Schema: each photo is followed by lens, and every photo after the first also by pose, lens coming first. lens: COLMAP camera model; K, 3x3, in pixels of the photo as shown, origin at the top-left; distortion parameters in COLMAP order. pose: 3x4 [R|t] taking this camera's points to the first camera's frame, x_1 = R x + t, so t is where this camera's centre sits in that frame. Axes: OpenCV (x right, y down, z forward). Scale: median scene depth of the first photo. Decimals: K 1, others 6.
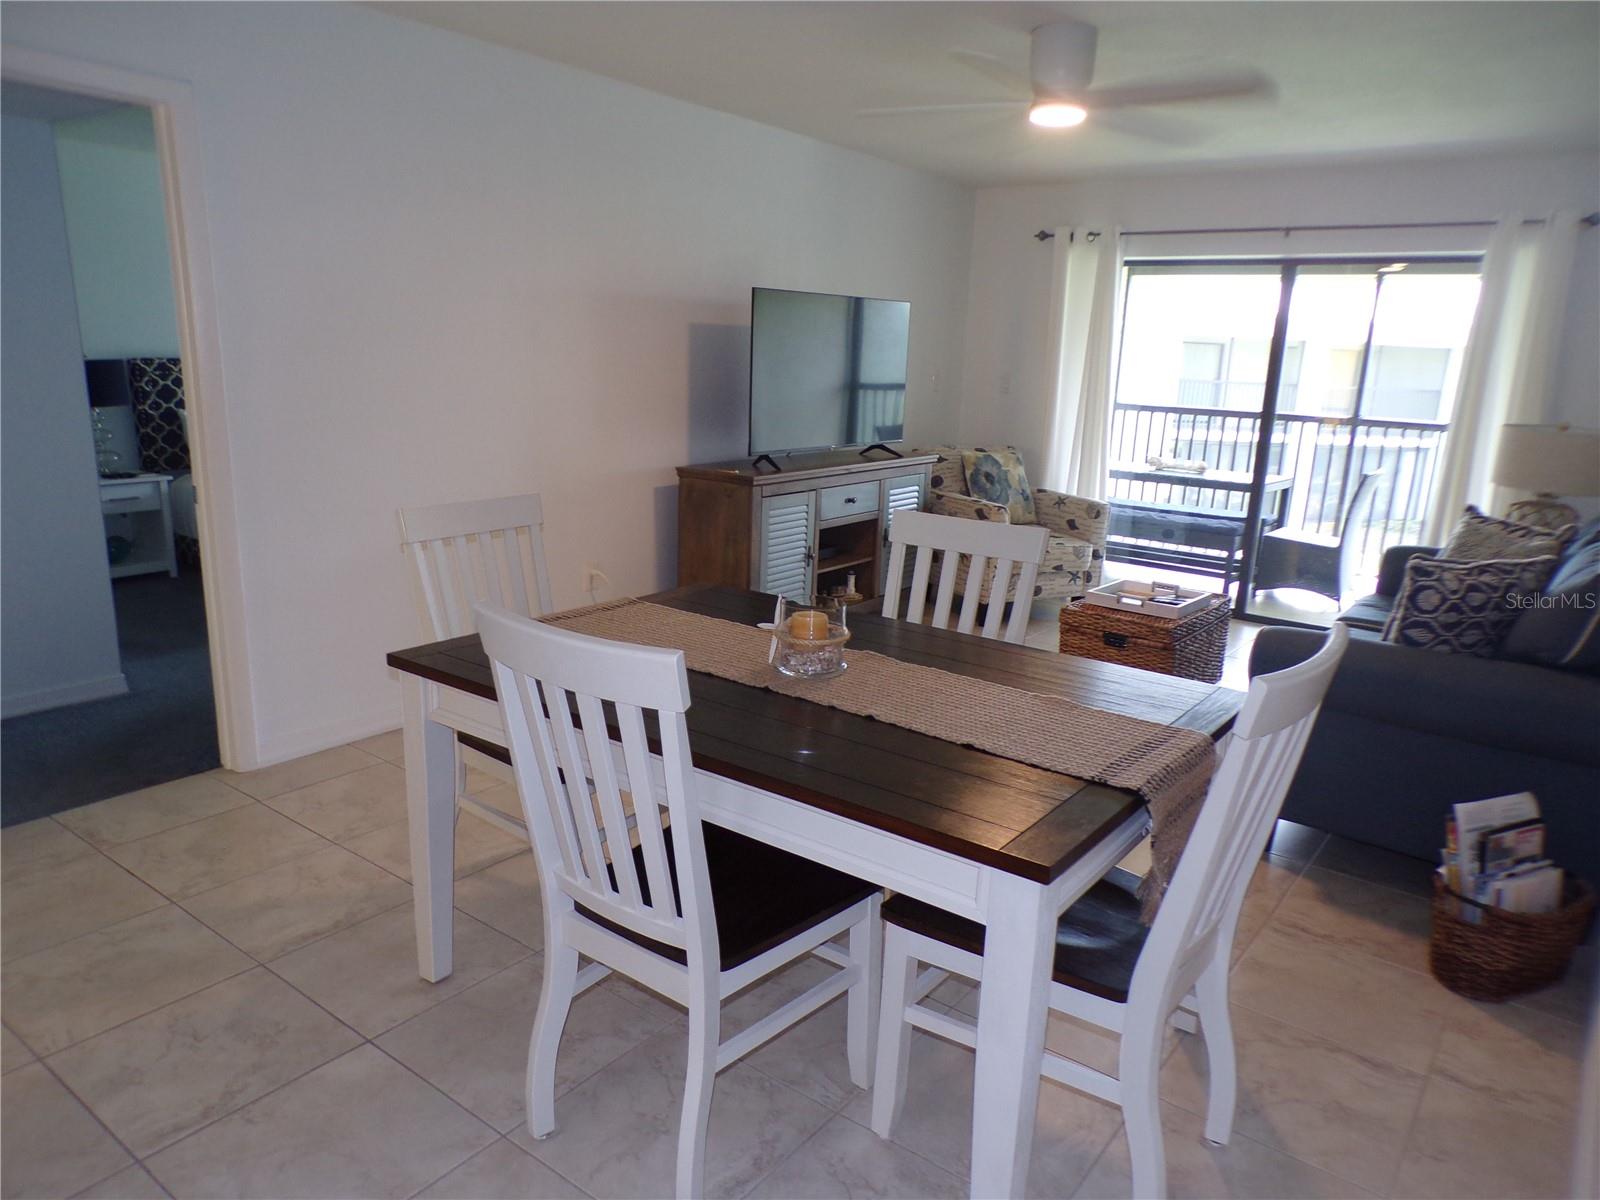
lens RADIAL K [[1089.9, 0, 803.6], [0, 1089.9, 599.4], [0, 0, 1]] dist [-0.003055, 0.006757]
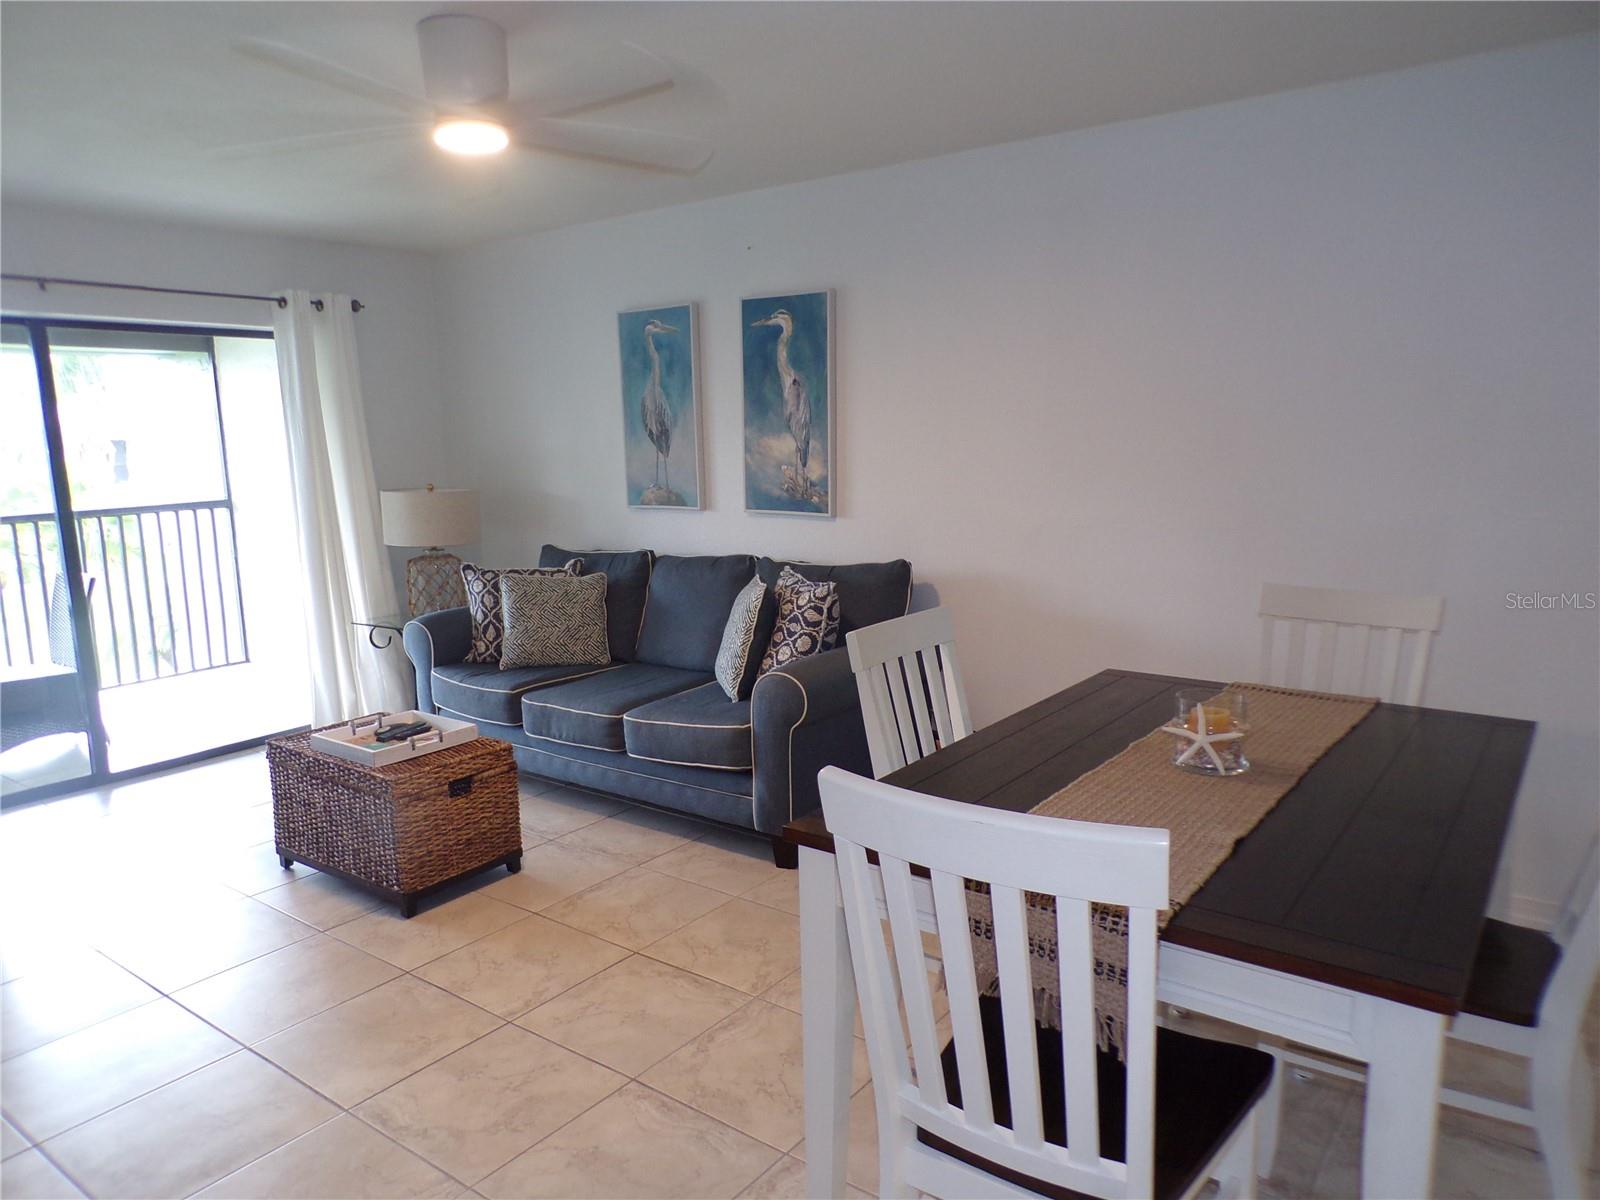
lens RADIAL K [[1089.9, 0, 803.6], [0, 1089.9, 599.4], [0, 0, 1]] dist [-0.003055, 0.006757]
pose [[-0.005544, -0.195543, 0.980680, -0.429765], [0.249588, 0.949386, 0.190714, -0.165116], [-0.968336, 0.245823, 0.043541, 0.597397]]
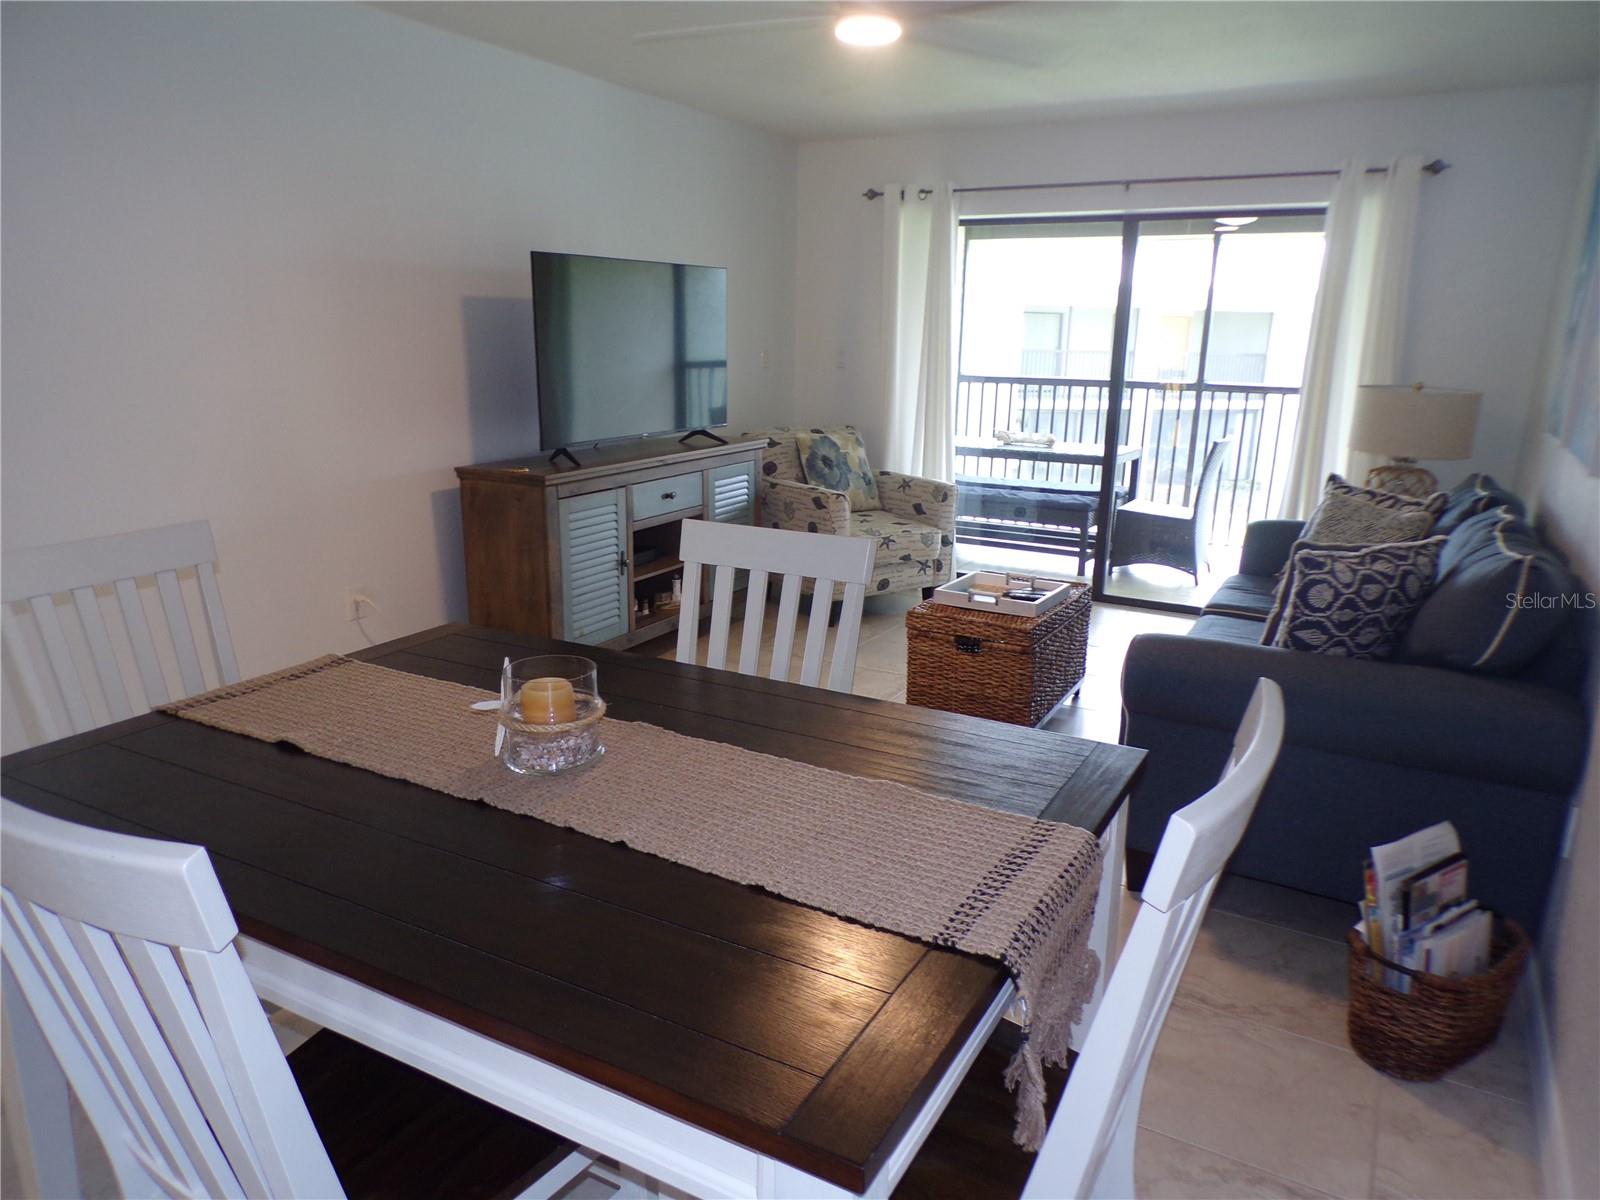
lens RADIAL K [[1089.9, 0, 803.6], [0, 1089.9, 599.4], [0, 0, 1]] dist [-0.003055, 0.006757]
pose [[0.990737, -0.055890, 0.123762, 0.040742], [0.053558, 0.998320, 0.022094, -0.023051], [-0.124789, -0.015260, 0.992066, 0.124714]]
